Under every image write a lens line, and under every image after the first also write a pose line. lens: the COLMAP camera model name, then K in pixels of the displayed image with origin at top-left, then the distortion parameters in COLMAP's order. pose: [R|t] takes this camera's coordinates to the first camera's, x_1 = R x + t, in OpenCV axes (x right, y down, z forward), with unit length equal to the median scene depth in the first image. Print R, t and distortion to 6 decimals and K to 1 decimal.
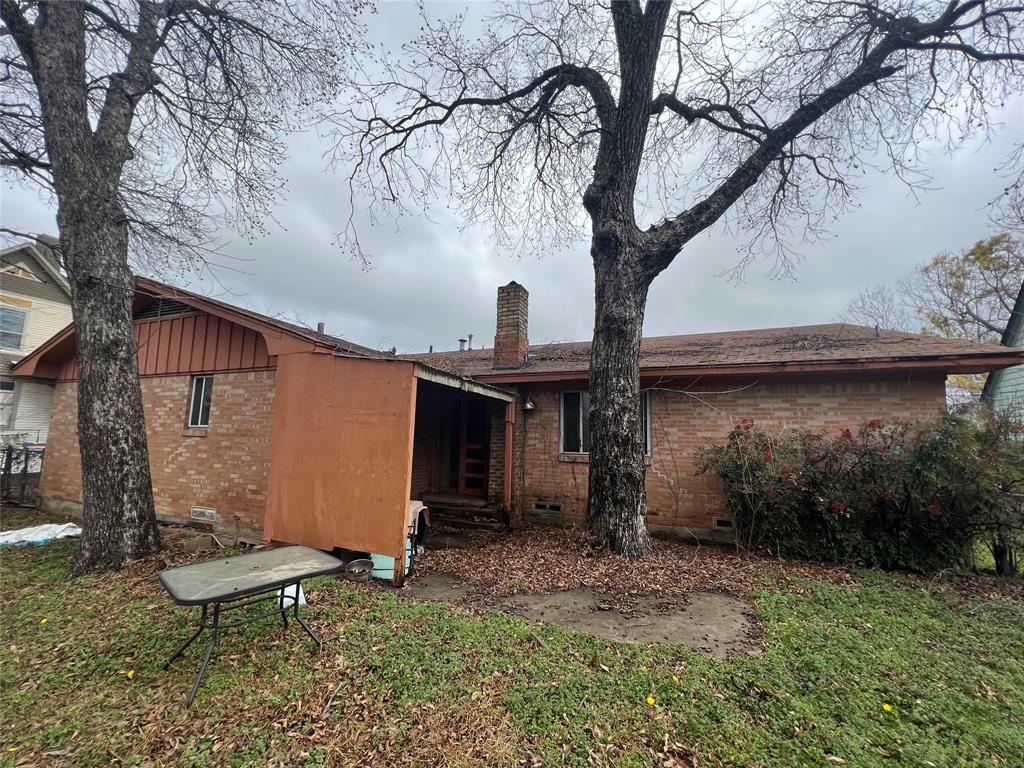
lens RADIAL K [[408.5, 0, 512.0], [0, 408.5, 384.0], [0, 0, 1]] dist [-0.001149, -0.000261]
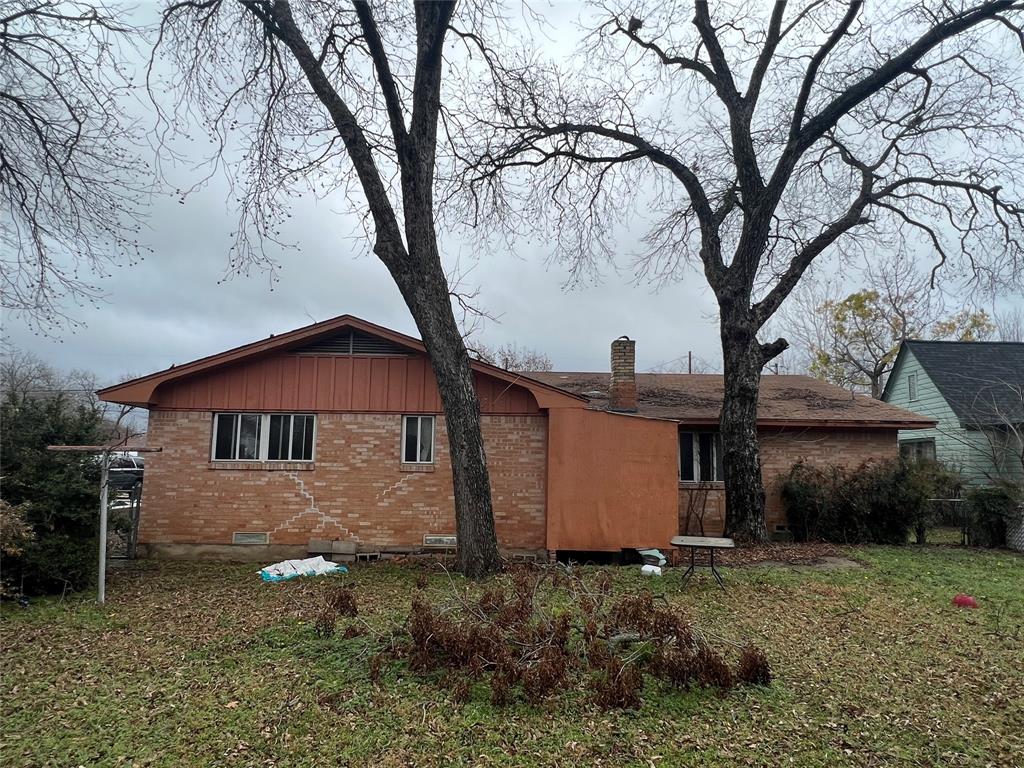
lens RADIAL K [[606.3, 0, 512.0], [0, 606.3, 384.0], [0, 0, 1]] dist [-0.000518, 0.000018]
pose [[0.920466, 0.044472, 0.388284, -1.231419], [-0.044497, 0.998970, -0.008932, -0.107049], [-0.388281, -0.009056, 0.921496, -0.609593]]
